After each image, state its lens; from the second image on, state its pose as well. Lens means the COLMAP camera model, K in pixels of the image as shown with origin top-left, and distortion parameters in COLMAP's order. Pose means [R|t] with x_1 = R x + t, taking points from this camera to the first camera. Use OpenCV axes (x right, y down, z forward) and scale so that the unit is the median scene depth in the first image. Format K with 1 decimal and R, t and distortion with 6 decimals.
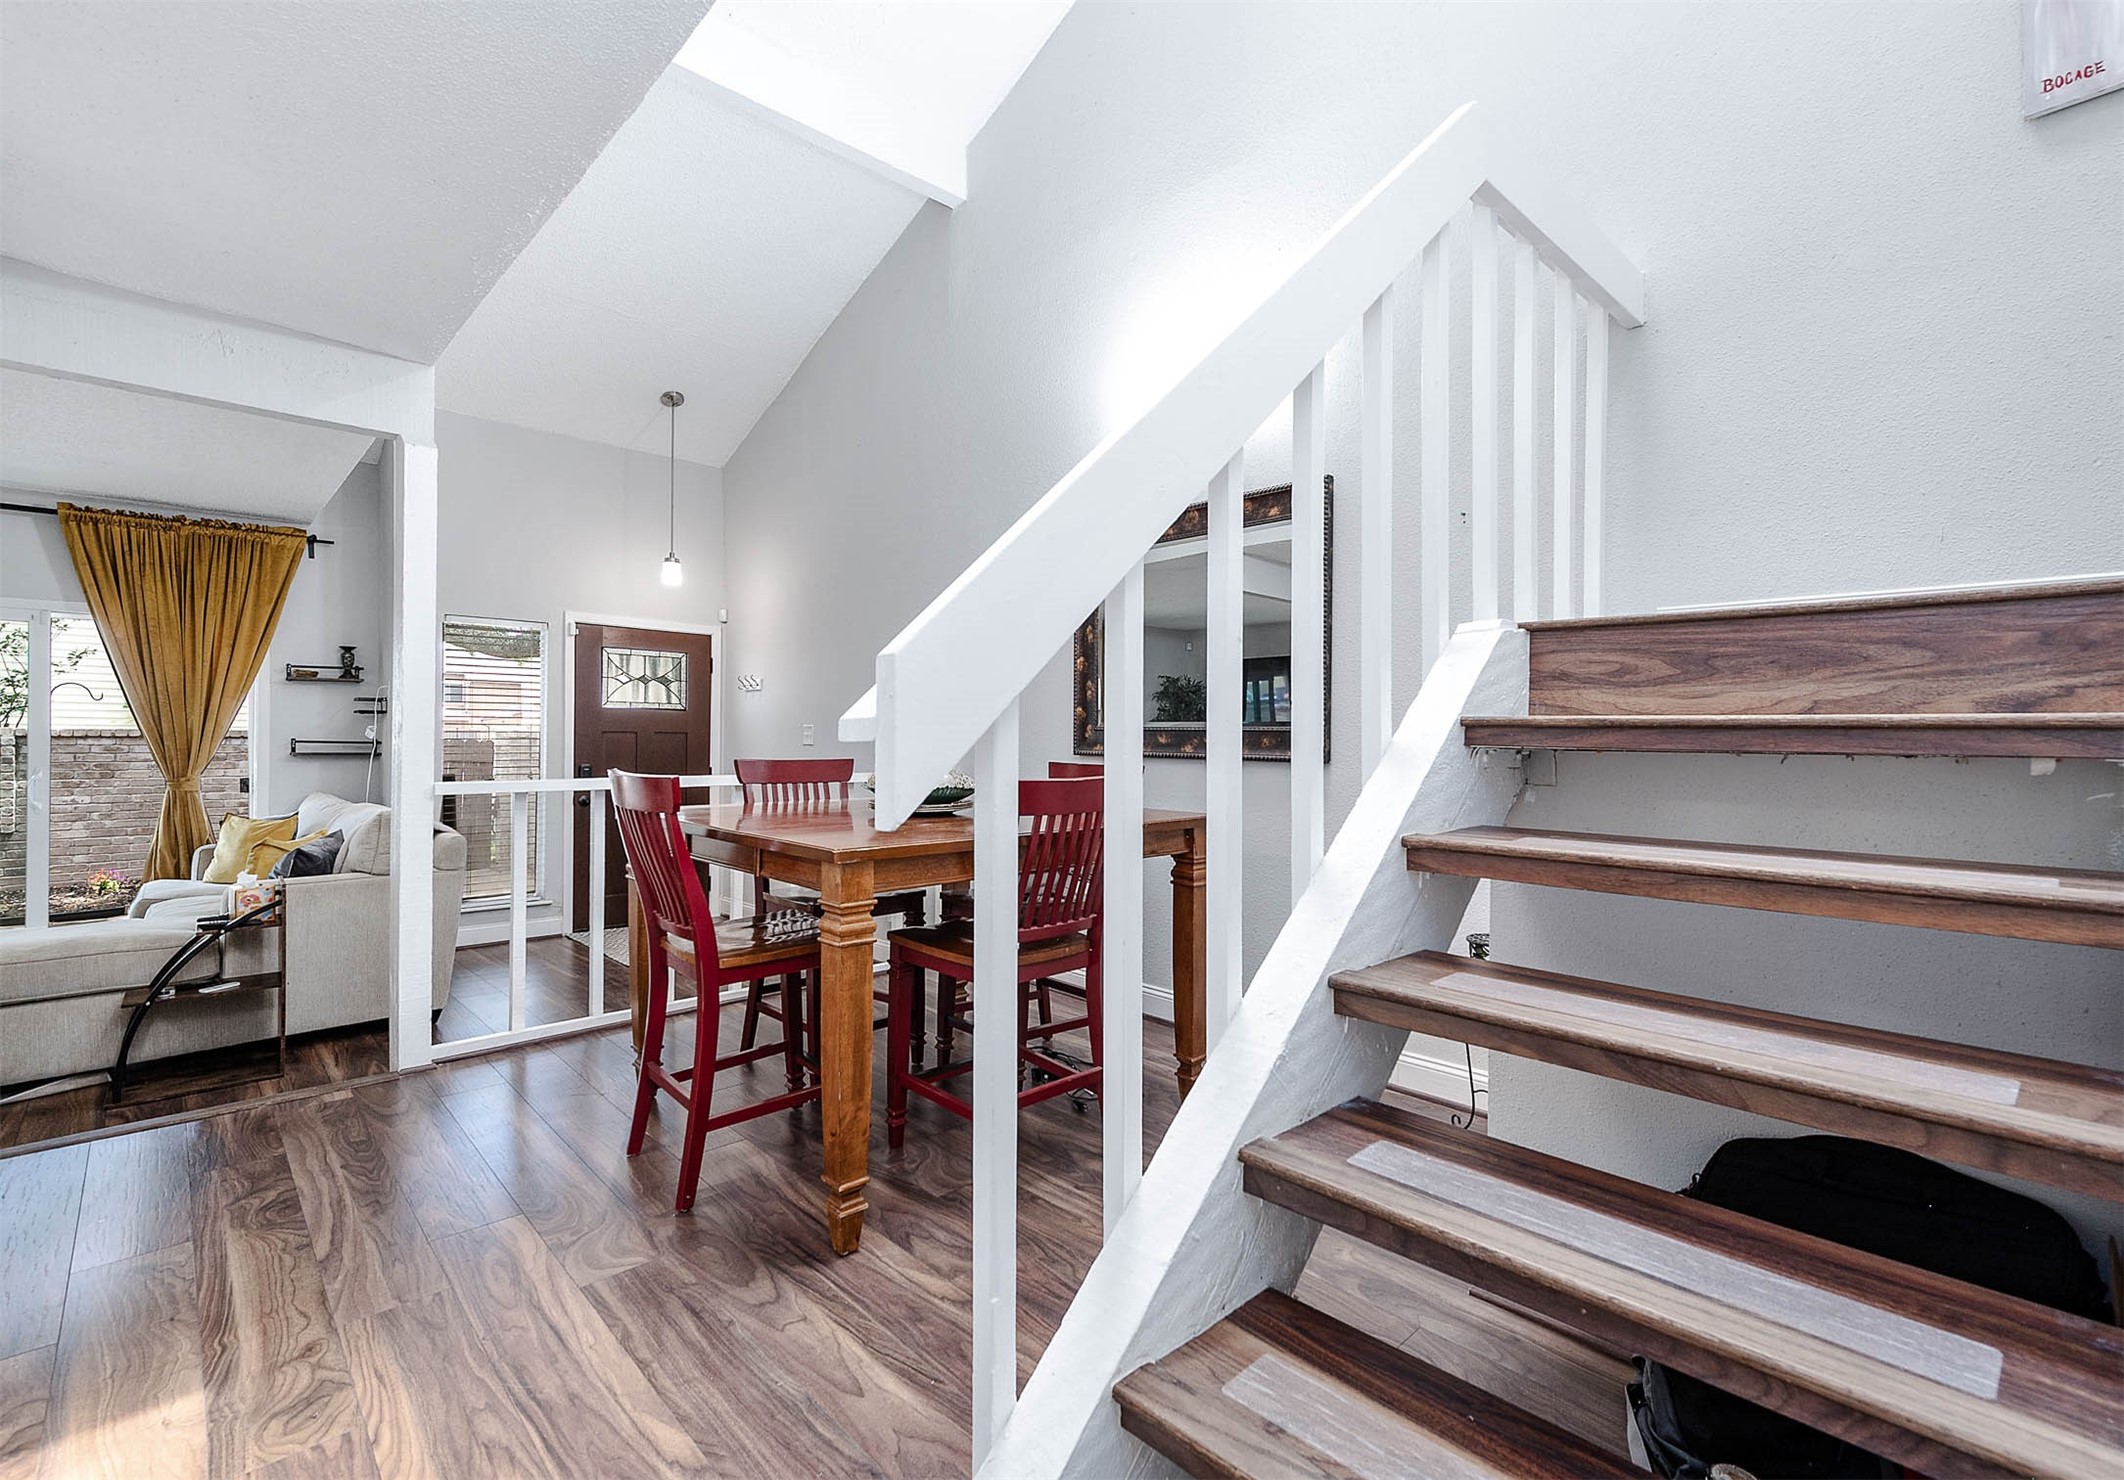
lens RADIAL K [[940.0, 0, 1062.0], [0, 940.0, 740.0], [0, 0, 1]] dist [0.002364, -0.000467]
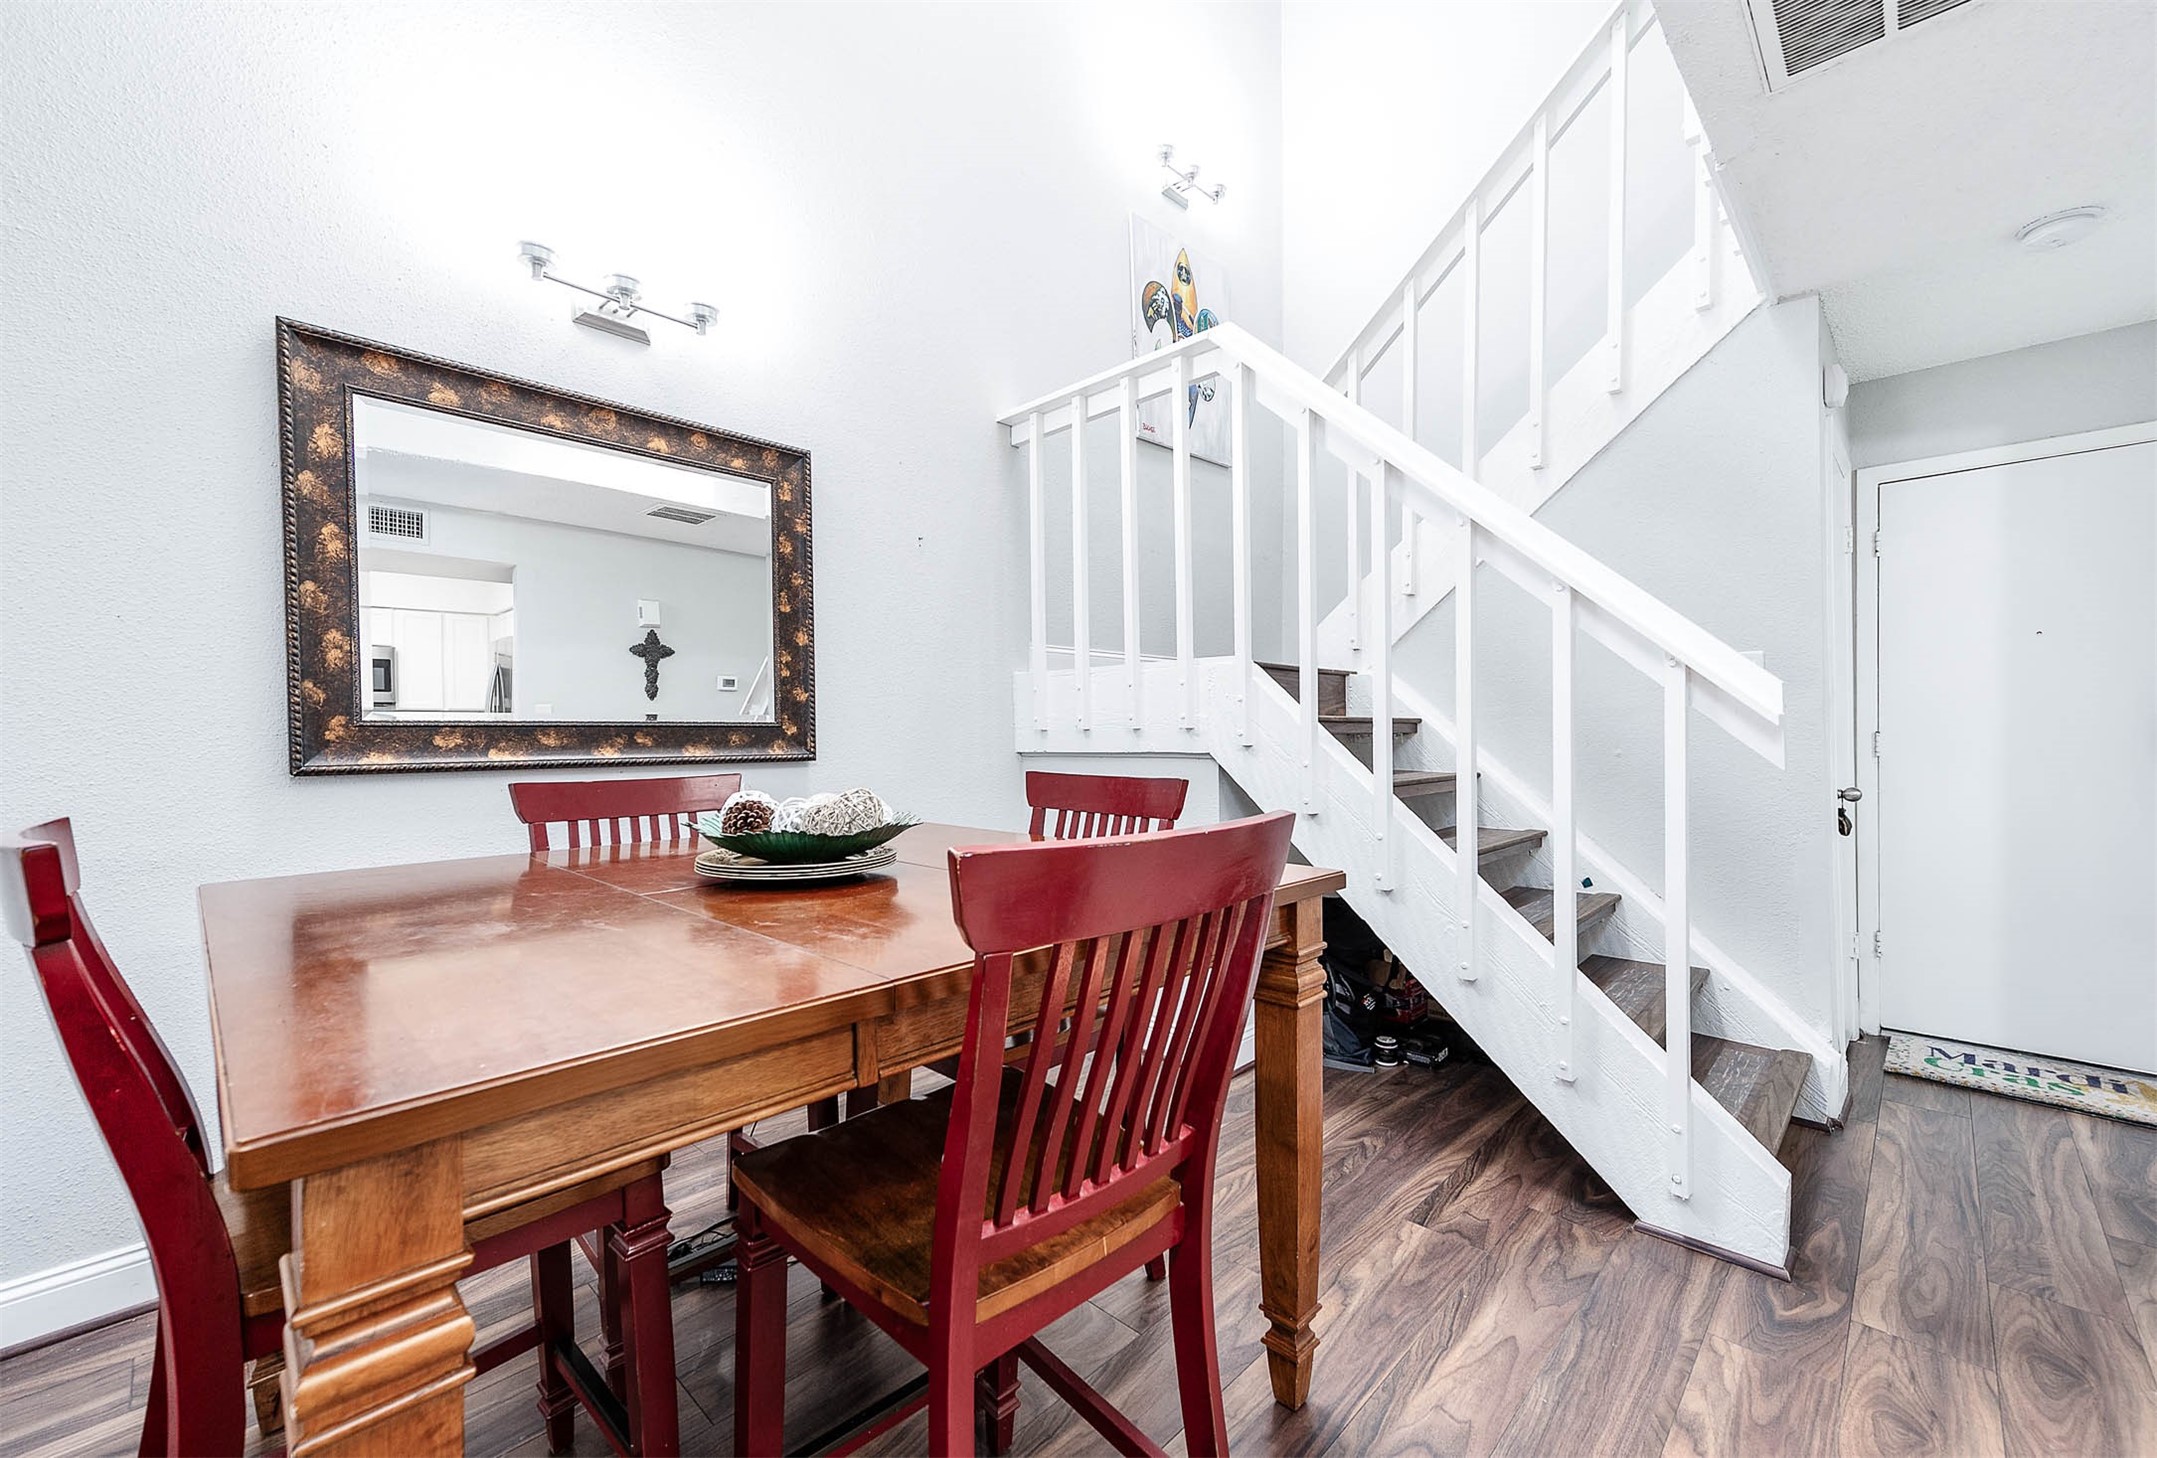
lens RADIAL K [[878.0, 0, 1078.5], [0, 878.0, 729.0], [0, 0, 1]] dist [0.022673, 0.000024]
pose [[-0.040984, -0.009722, 0.999112, -0.517595], [0.009991, 0.999899, 0.010139, -0.010215], [-0.999110, 0.010397, -0.040883, 0.653381]]
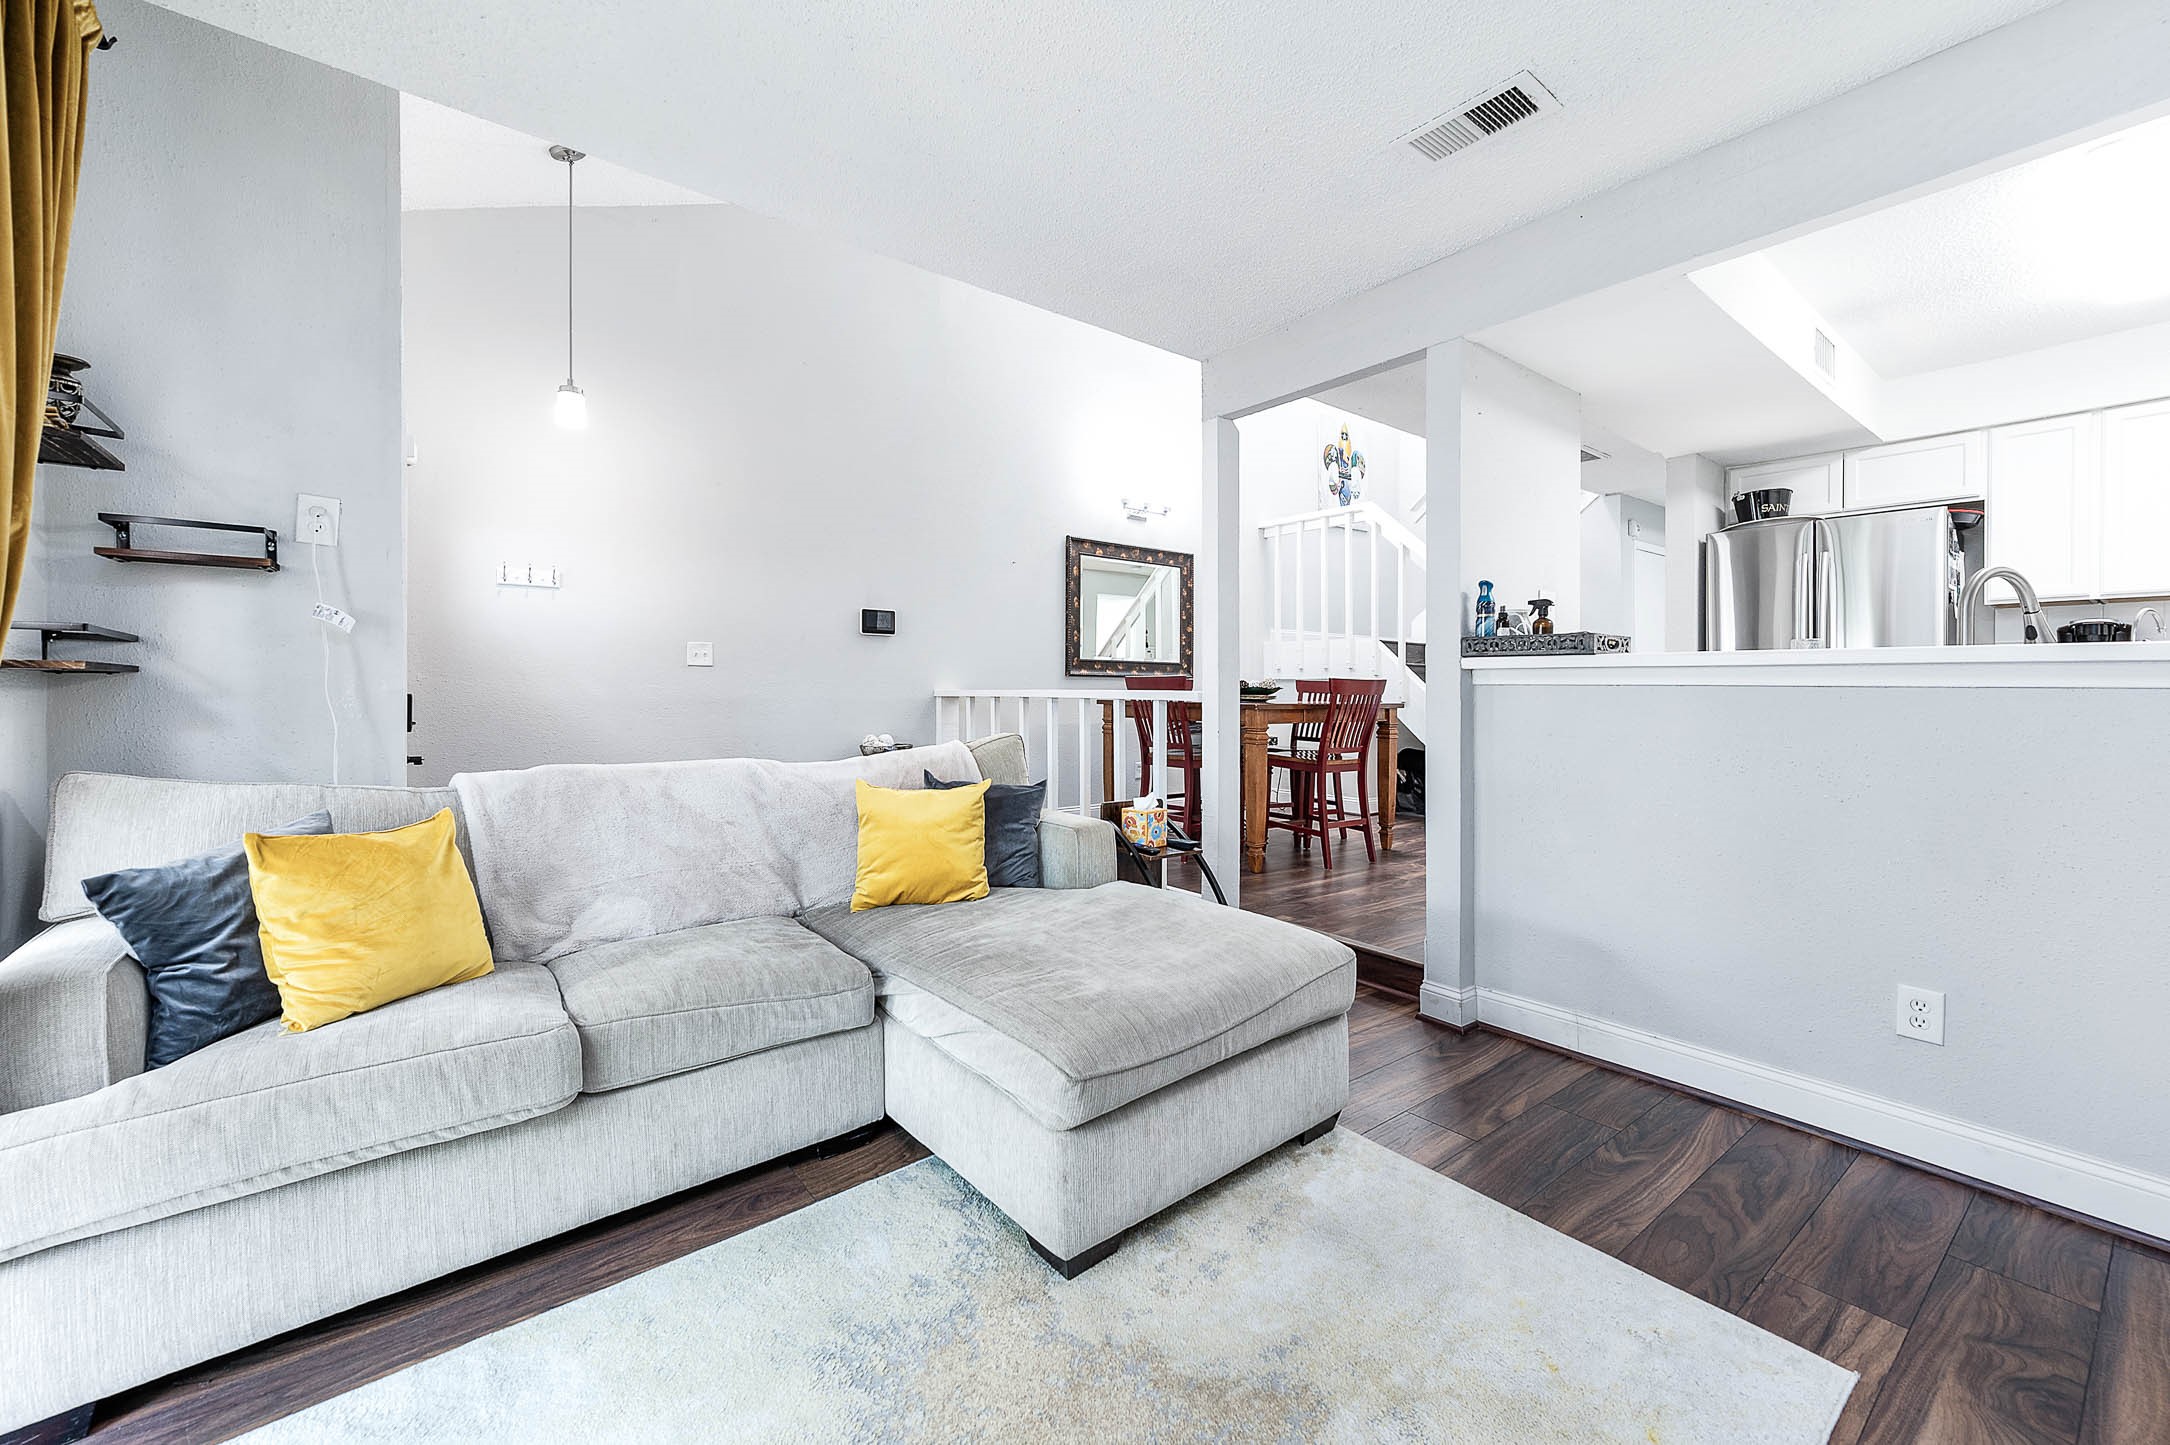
lens RADIAL K [[859.6, 0, 1060.1], [0, 859.6, 696.5], [0, 0, 1]] dist [0.002373, 0.000212]
pose [[0.117513, -0.017213, 0.992922, -1.568746], [-0.004330, 0.999831, 0.017845, 0.027940], [-0.993062, -0.006396, 0.117419, 0.905509]]
